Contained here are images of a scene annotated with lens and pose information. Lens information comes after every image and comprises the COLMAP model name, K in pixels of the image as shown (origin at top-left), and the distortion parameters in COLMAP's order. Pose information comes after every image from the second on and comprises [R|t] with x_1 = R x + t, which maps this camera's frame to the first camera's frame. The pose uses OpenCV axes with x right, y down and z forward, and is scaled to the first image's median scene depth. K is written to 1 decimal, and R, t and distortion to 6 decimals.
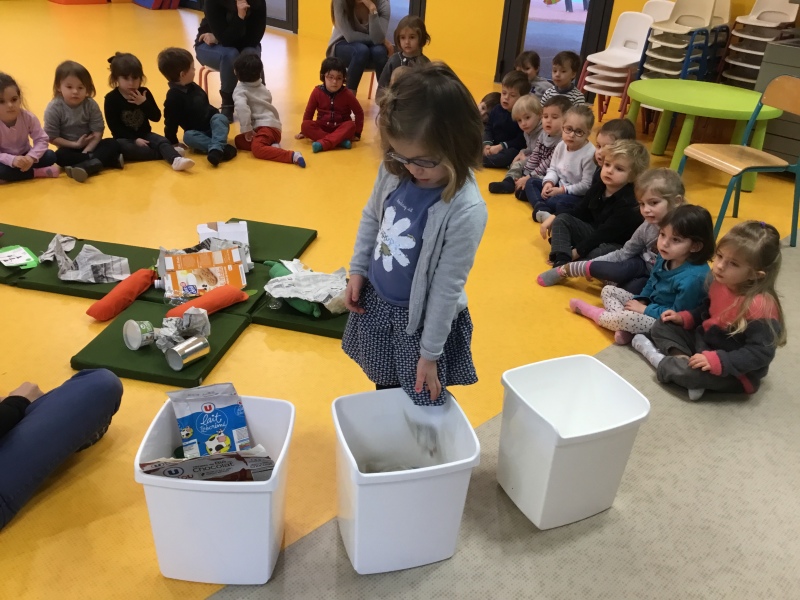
lens RADIAL K [[711.2, 0, 400.0], [0, 711.2, 300.0], [0, 0, 1]] dist [0.128282, -0.234131]
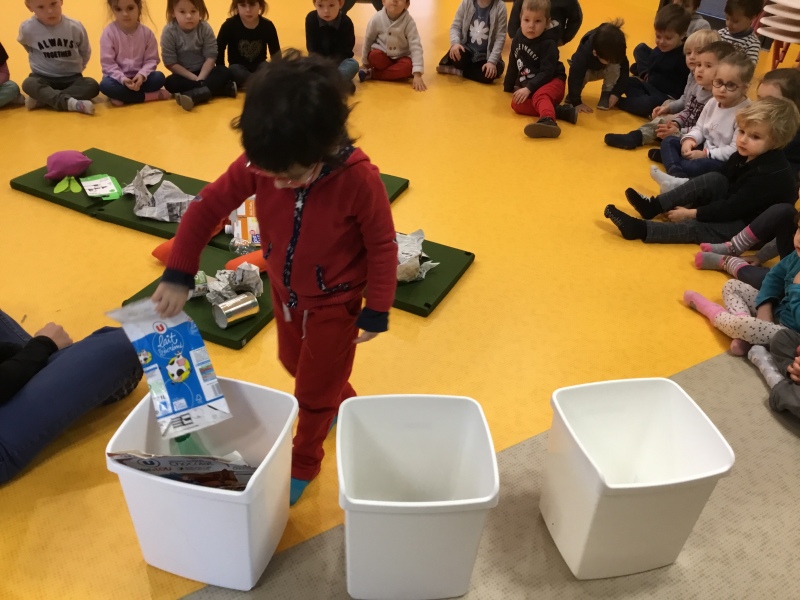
lens RADIAL K [[717.1, 0, 400.0], [0, 717.1, 300.0], [0, 0, 1]] dist [0.084437, -0.107660]
pose [[0.976720, 0.112617, -0.182580, 0.074161], [-0.096112, 0.990644, 0.096885, -0.045271], [0.191783, -0.077082, 0.978406, 0.102916]]
